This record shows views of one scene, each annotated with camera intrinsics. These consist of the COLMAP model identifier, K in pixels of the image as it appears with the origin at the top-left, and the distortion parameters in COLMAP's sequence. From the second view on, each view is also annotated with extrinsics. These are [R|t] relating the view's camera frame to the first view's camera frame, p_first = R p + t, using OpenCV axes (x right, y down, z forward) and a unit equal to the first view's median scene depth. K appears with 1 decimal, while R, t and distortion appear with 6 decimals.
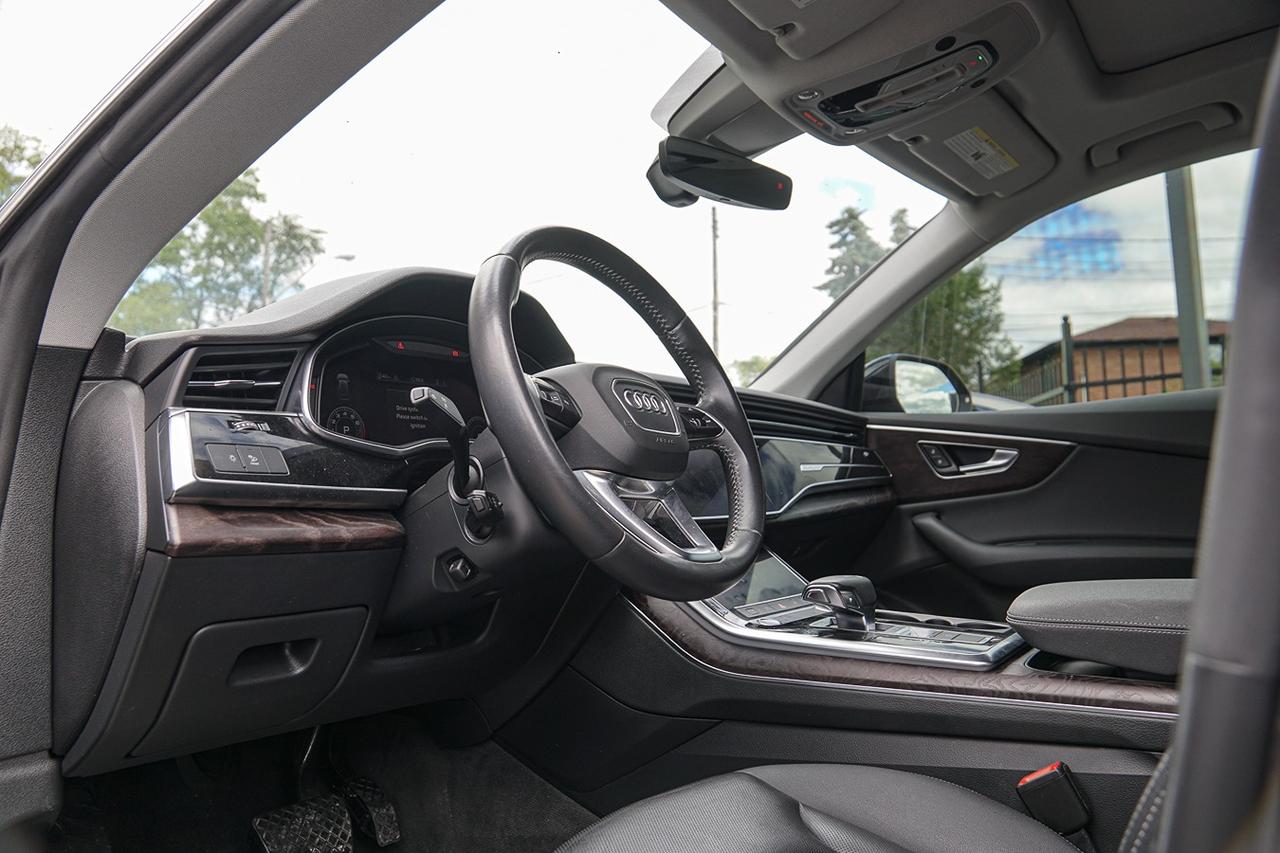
lens RADIAL K [[1003.4, 0, 640.0], [0, 1003.4, 426.5], [0, 0, 1]] dist [-0.142299, 0.120296]
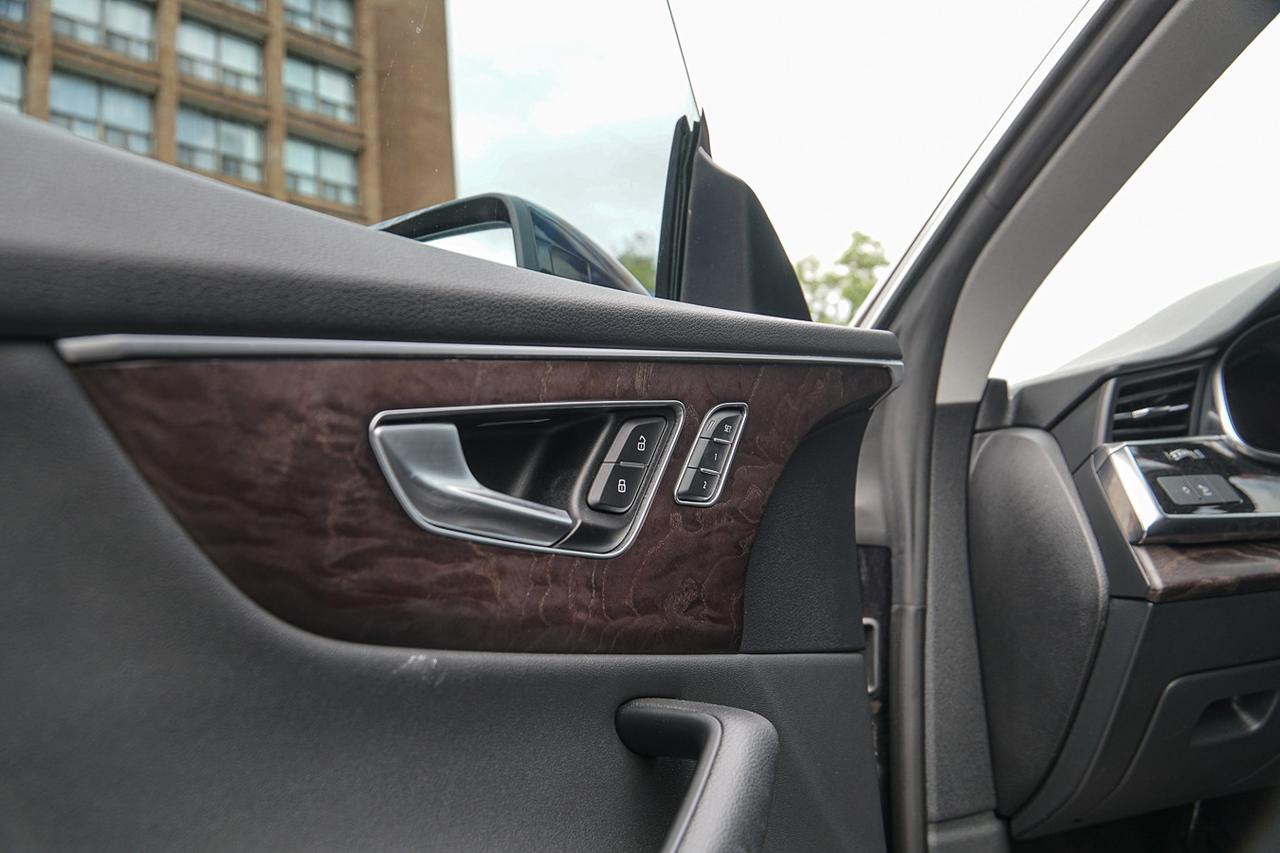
lens RADIAL K [[1003.4, 0, 640.0], [0, 1003.4, 426.5], [0, 0, 1]] dist [-0.142299, 0.120296]
pose [[0.795342, -0.148527, -0.587683, -0.219569], [0.115506, 0.988887, -0.093603, -0.000150], [0.595054, 0.006565, 0.803659, -0.013124]]
